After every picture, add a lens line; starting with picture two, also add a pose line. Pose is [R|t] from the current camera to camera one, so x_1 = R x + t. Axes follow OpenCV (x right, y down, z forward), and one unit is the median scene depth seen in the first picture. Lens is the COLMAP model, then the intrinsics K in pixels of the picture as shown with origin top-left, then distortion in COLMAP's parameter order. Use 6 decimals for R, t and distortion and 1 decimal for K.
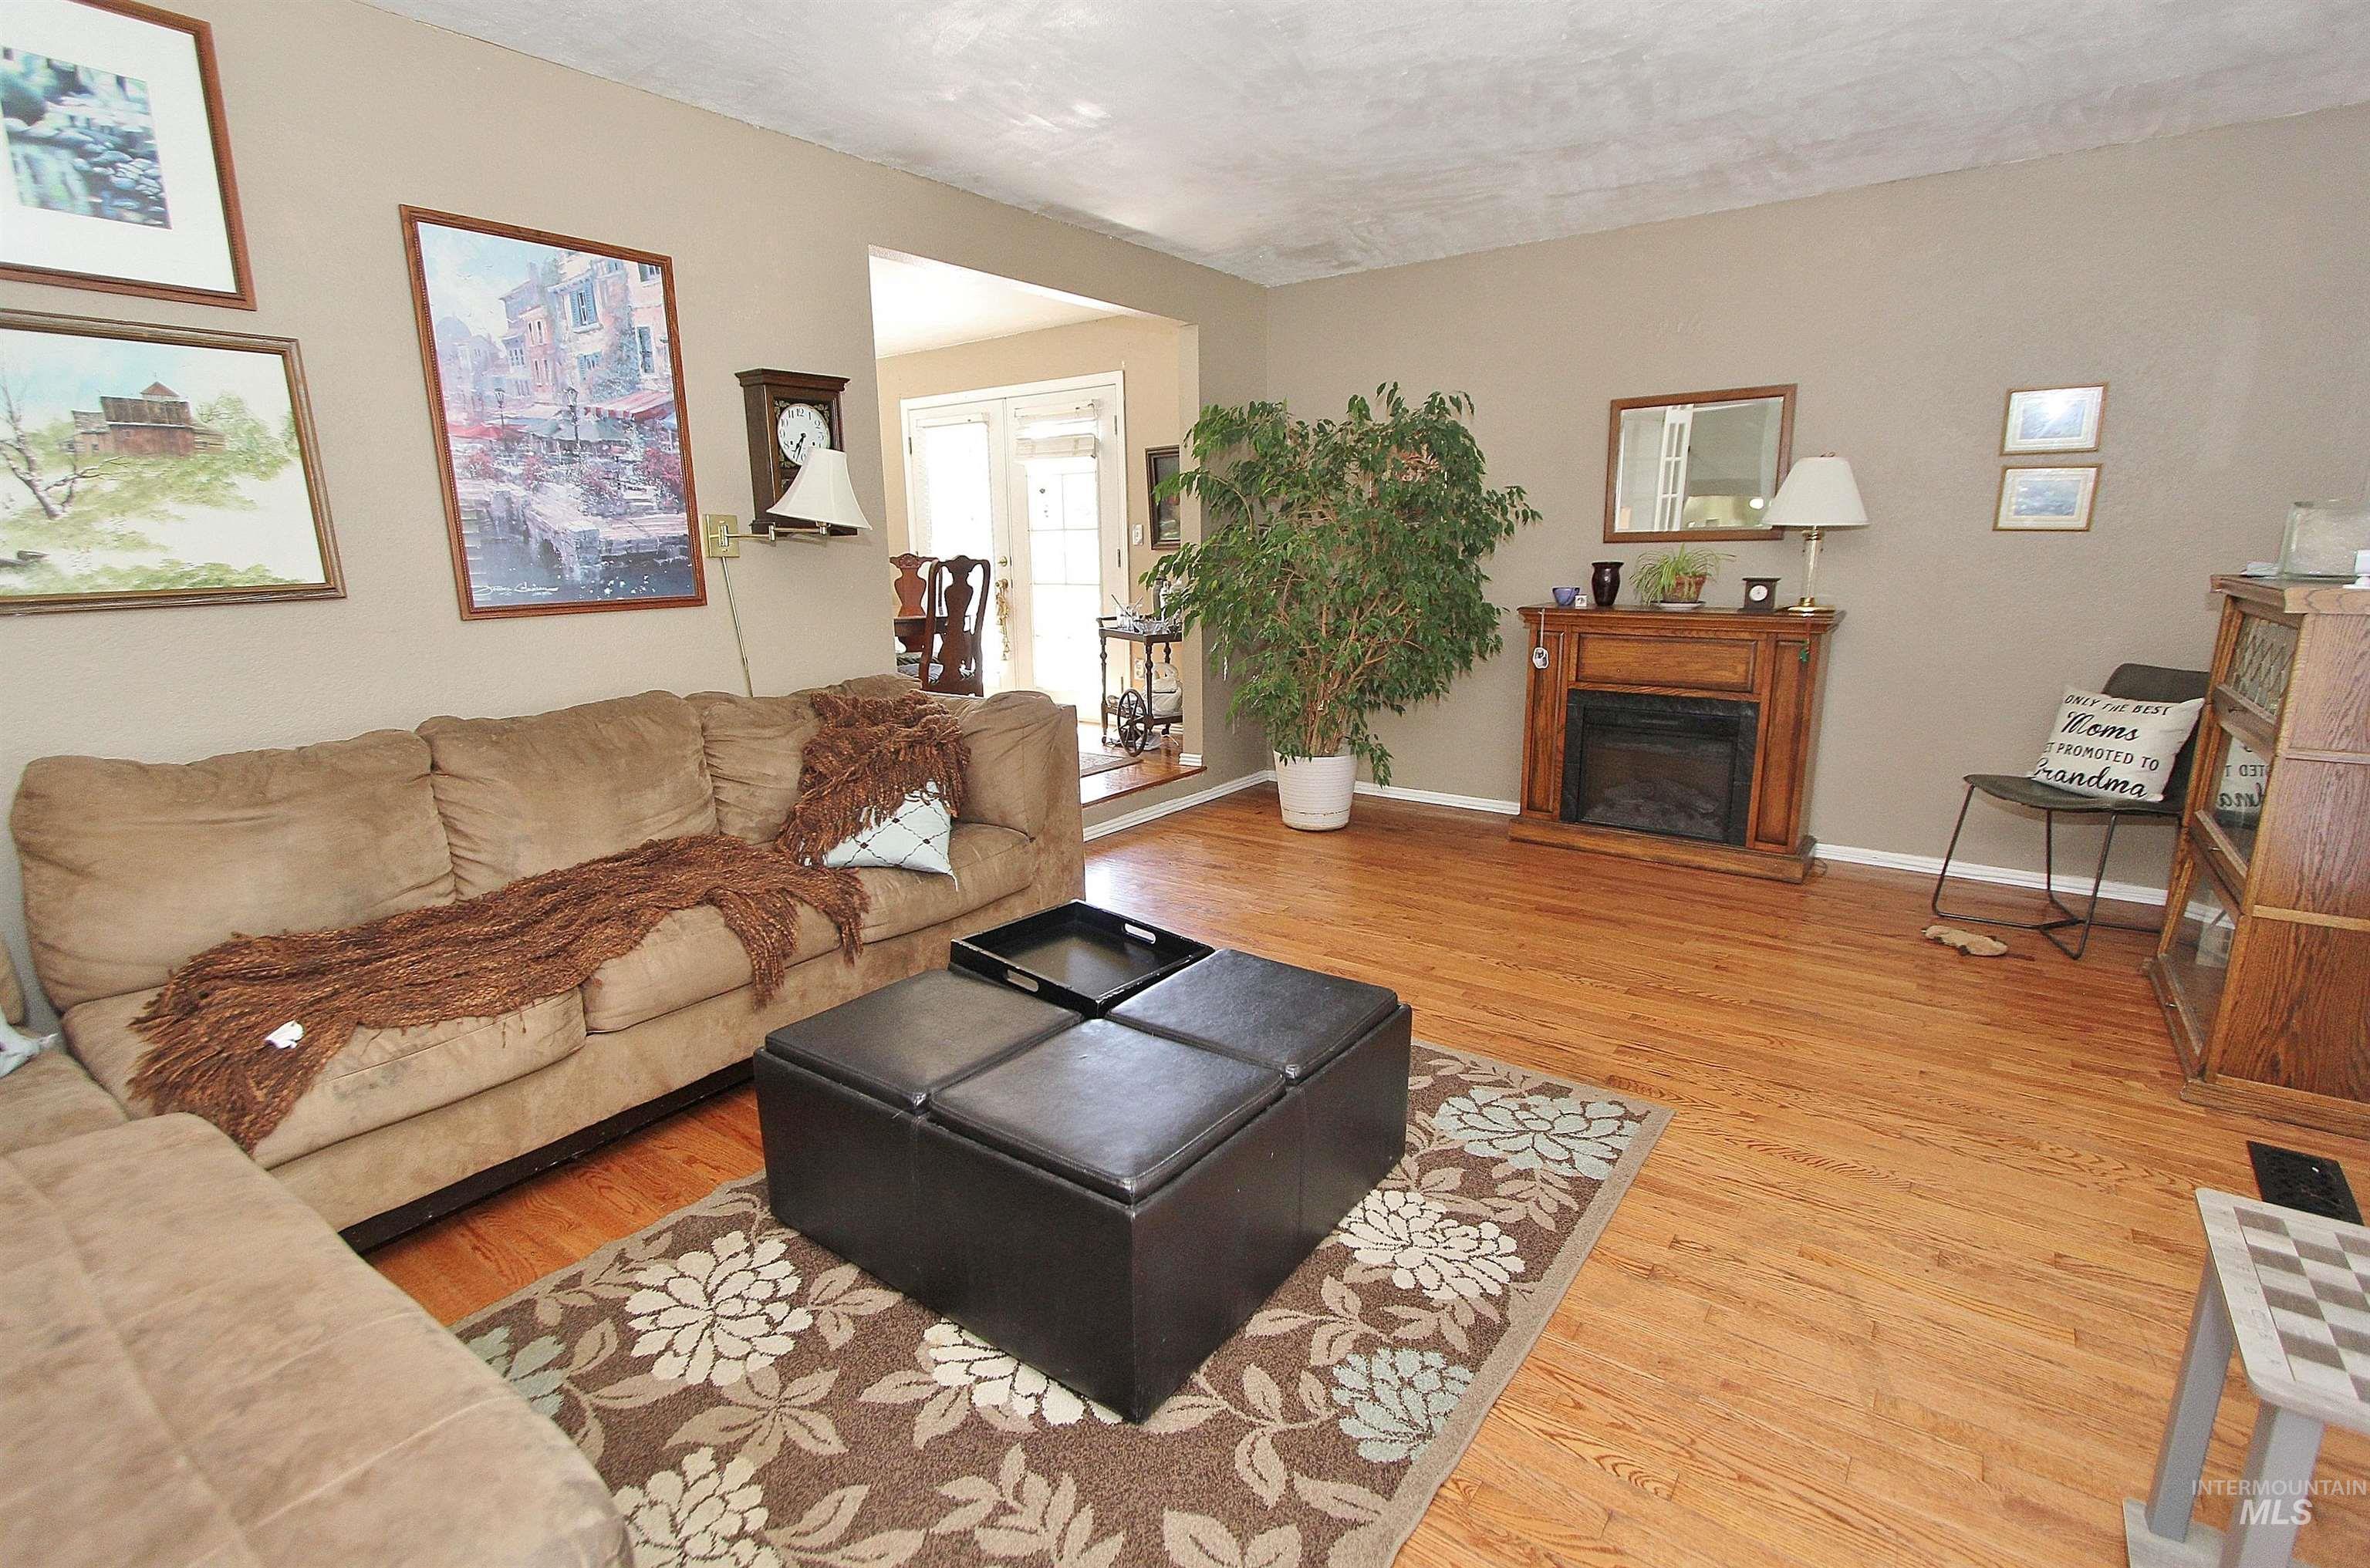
lens RADIAL K [[1102.0, 0, 1185.0], [0, 1102.0, 784.0], [0, 0, 1]] dist [-0.001250, -0.005041]
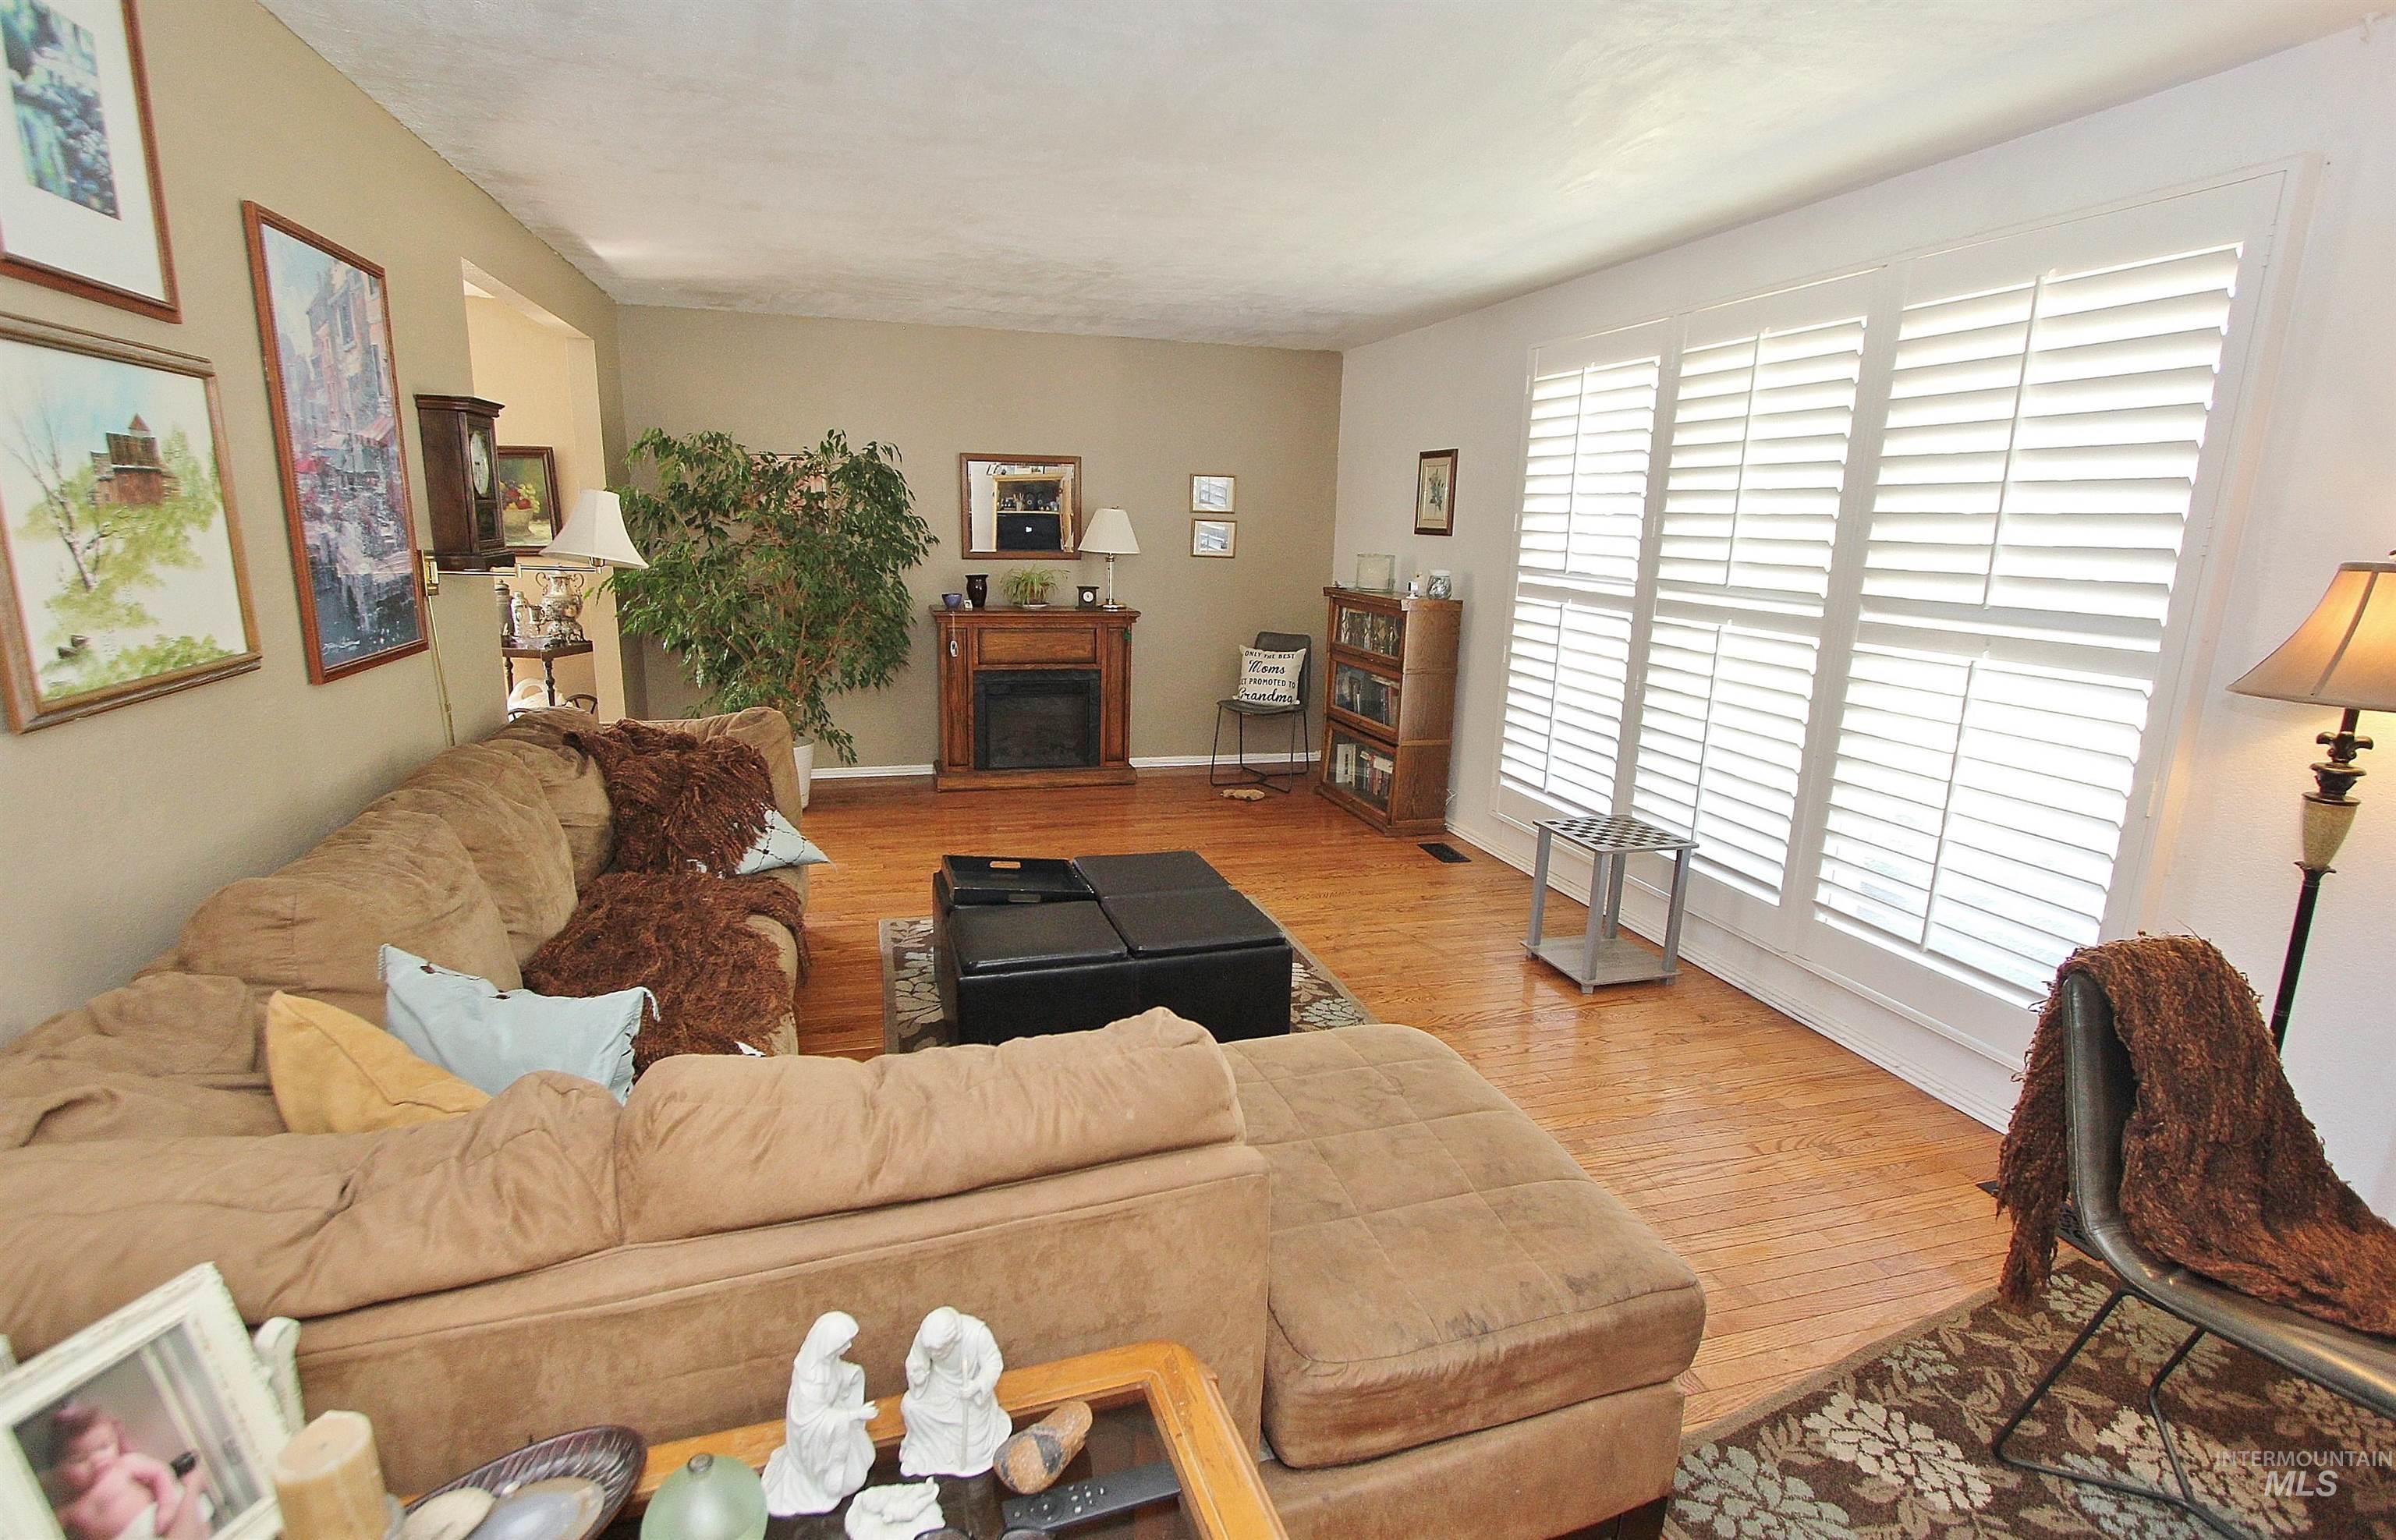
lens RADIAL K [[1134.6, 0, 1198.0], [0, 1134.6, 770.0], [0, 0, 1]] dist [-0.014446, 0.000625]
pose [[0.600689, -0.145687, 0.786097, -0.754005], [0.141292, 0.987125, 0.074977, -0.041954], [-0.786899, 0.066031, 0.613539, -0.057154]]
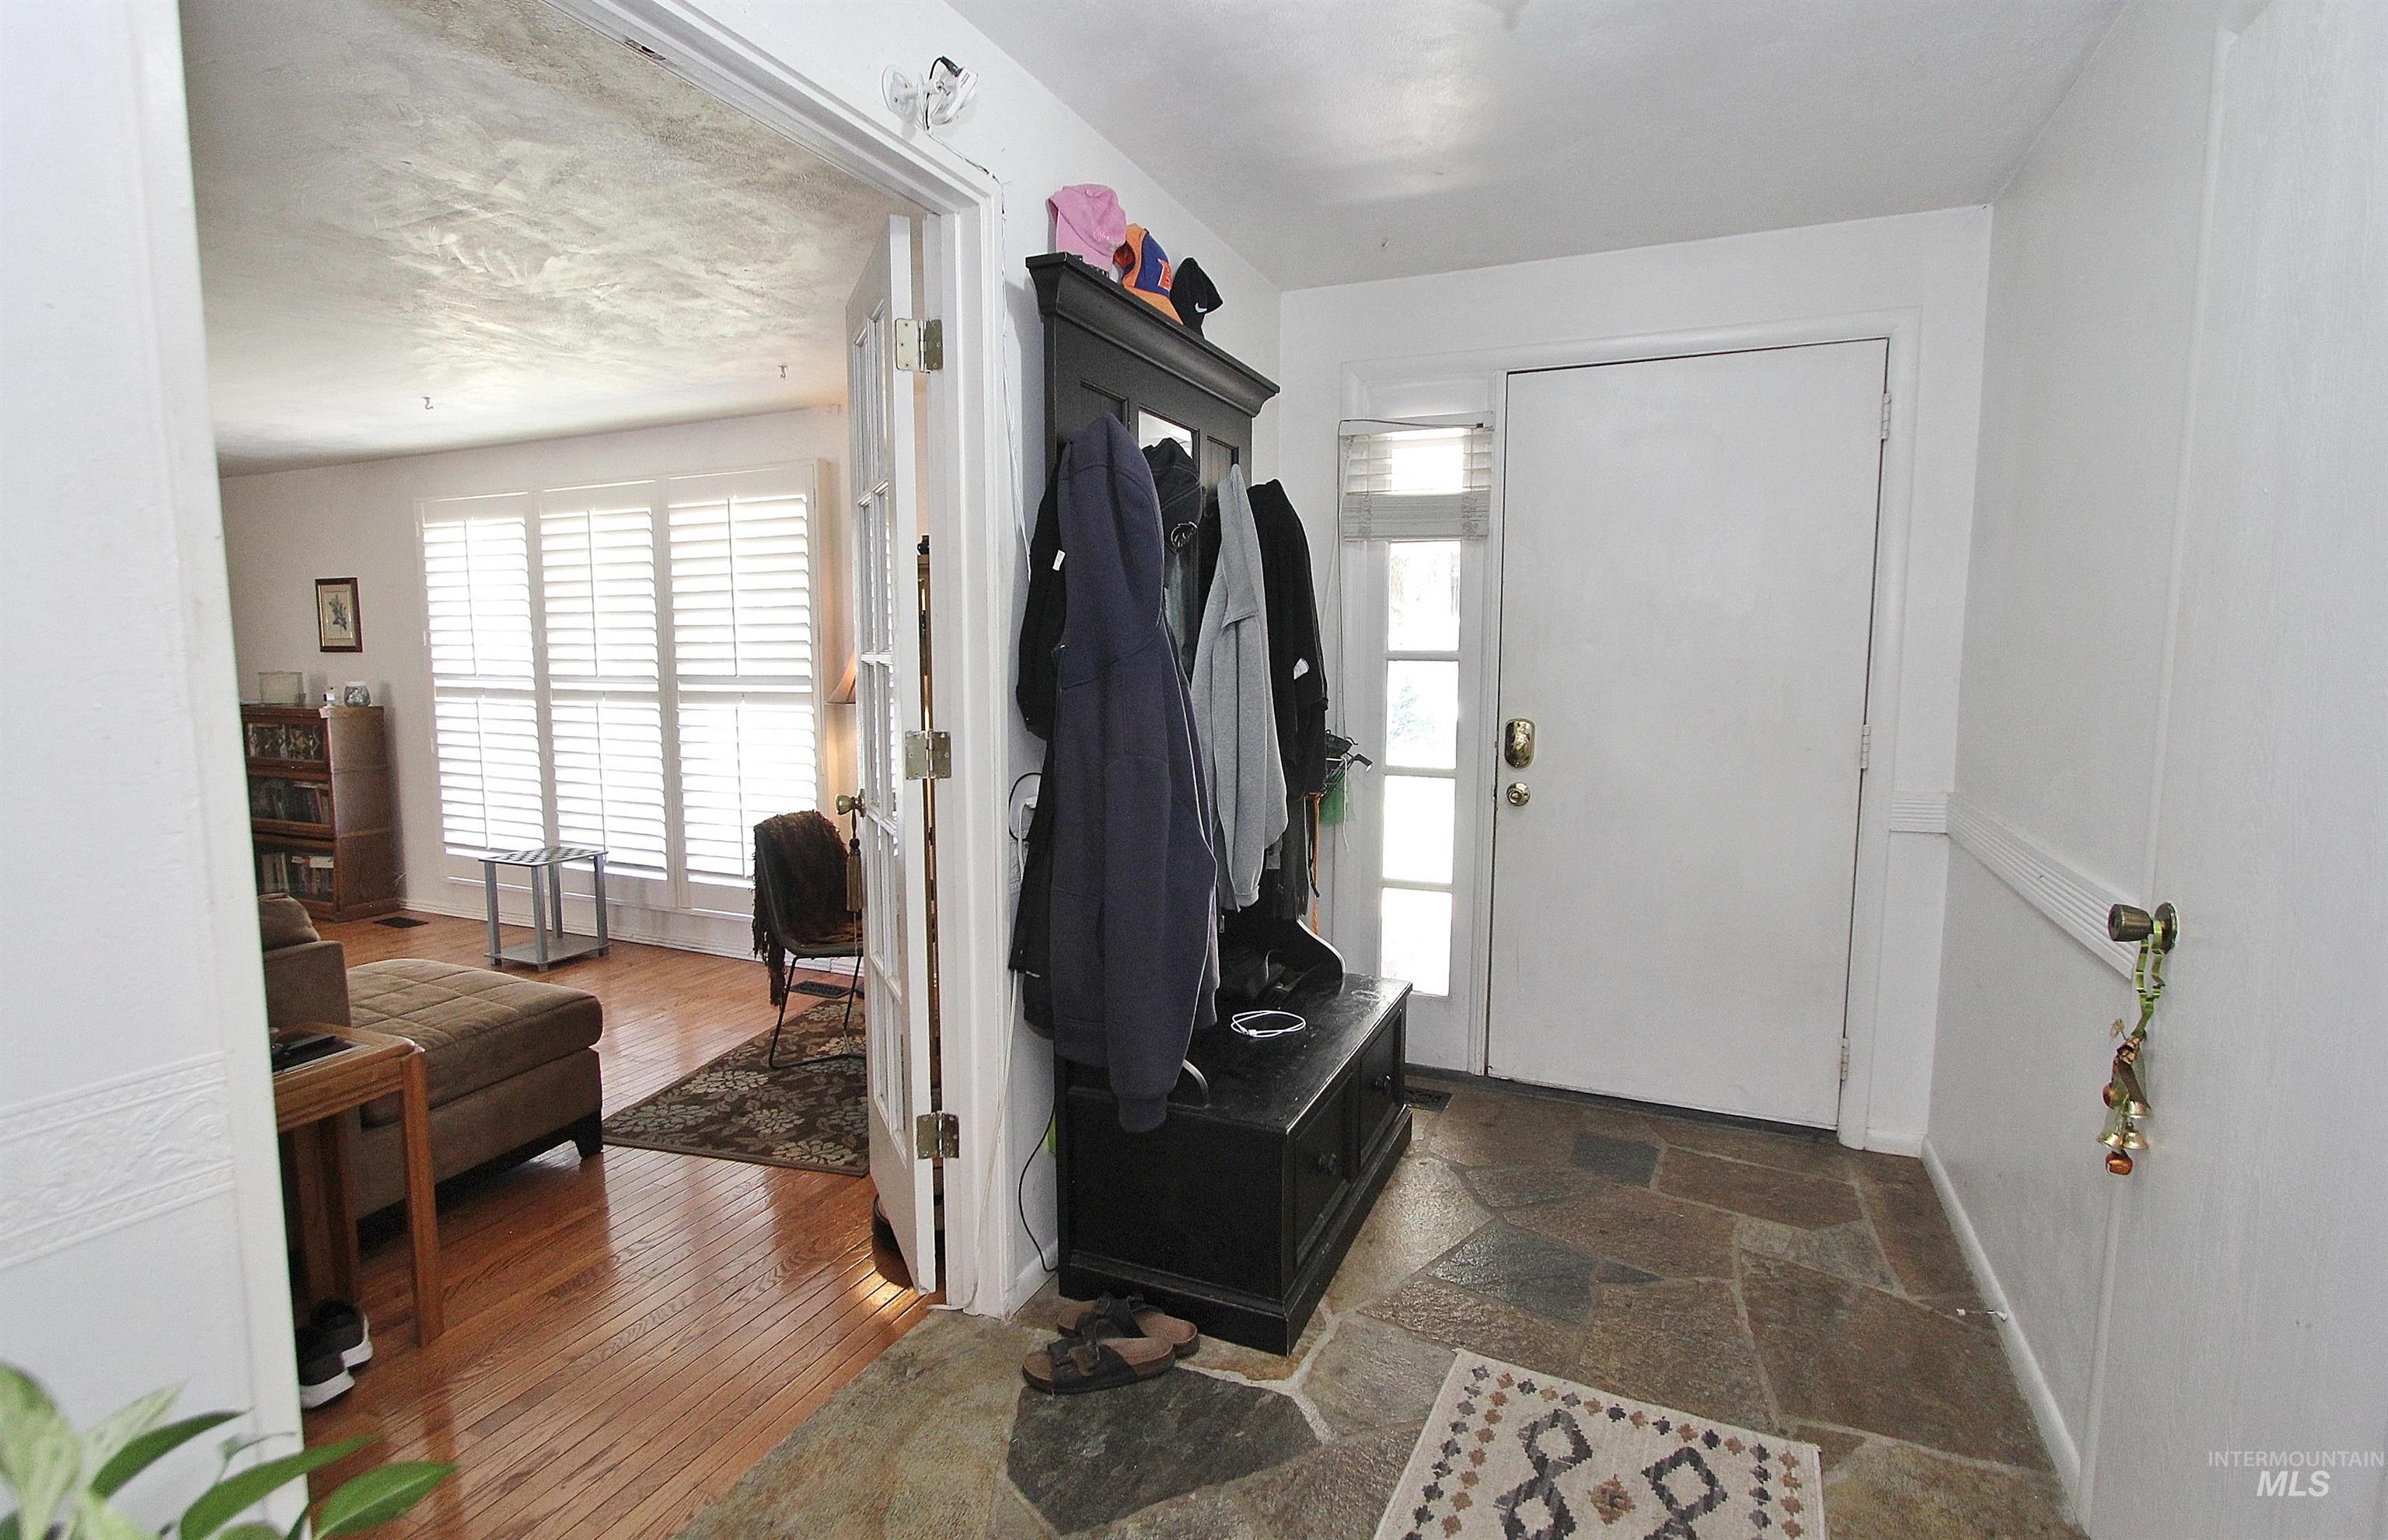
lens RADIAL K [[1130.9, 0, 1194.0], [0, 1130.9, 770.0], [0, 0, 1]] dist [-0.014446, 0.000625]
pose [[-0.220396, -0.091222, 0.971135, -1.325751], [0.217002, 0.966081, 0.139995, 0.026696], [-0.950966, 0.241593, -0.193125, -0.268730]]
